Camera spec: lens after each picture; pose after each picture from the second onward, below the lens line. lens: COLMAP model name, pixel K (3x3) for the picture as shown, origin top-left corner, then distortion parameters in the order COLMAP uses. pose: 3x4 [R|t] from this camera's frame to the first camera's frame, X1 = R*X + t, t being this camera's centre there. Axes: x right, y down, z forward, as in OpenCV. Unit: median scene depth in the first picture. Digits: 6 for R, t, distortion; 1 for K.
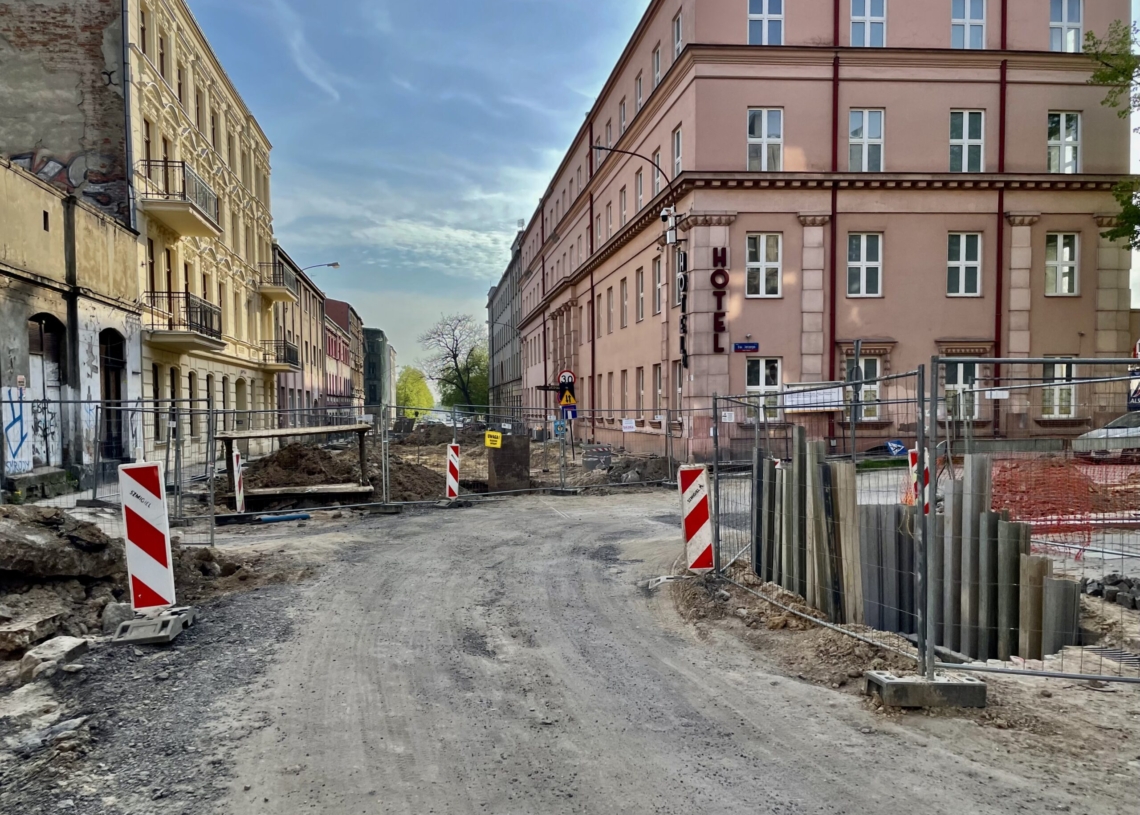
lens RADIAL K [[848.2, 0, 570.0], [0, 848.2, 407.5], [0, 0, 1]] dist [0.089062, -0.103734]
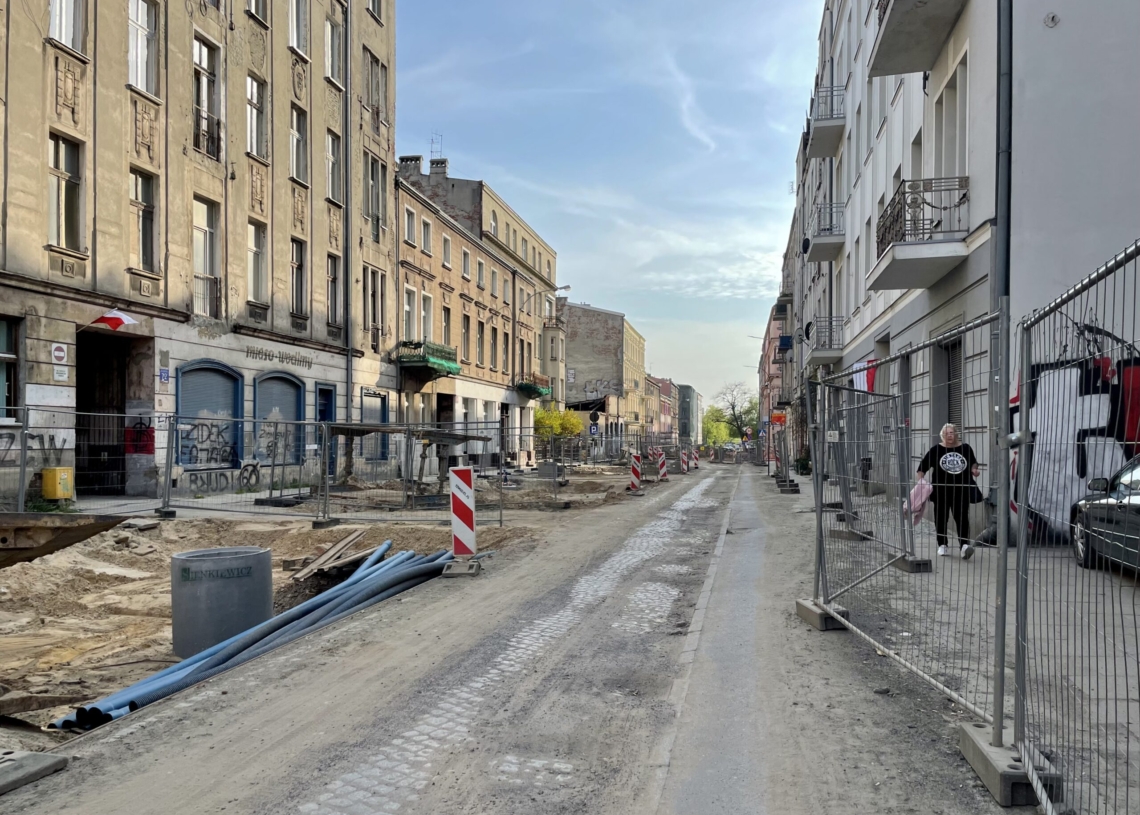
lens RADIAL K [[848.2, 0, 570.0], [0, 848.2, 407.5], [0, 0, 1]] dist [0.089062, -0.103734]
pose [[0.934897, -0.009992, -0.354779, 0.129033], [-0.001589, 0.999476, -0.032336, -0.006760], [0.354916, 0.030794, 0.934391, -0.545690]]
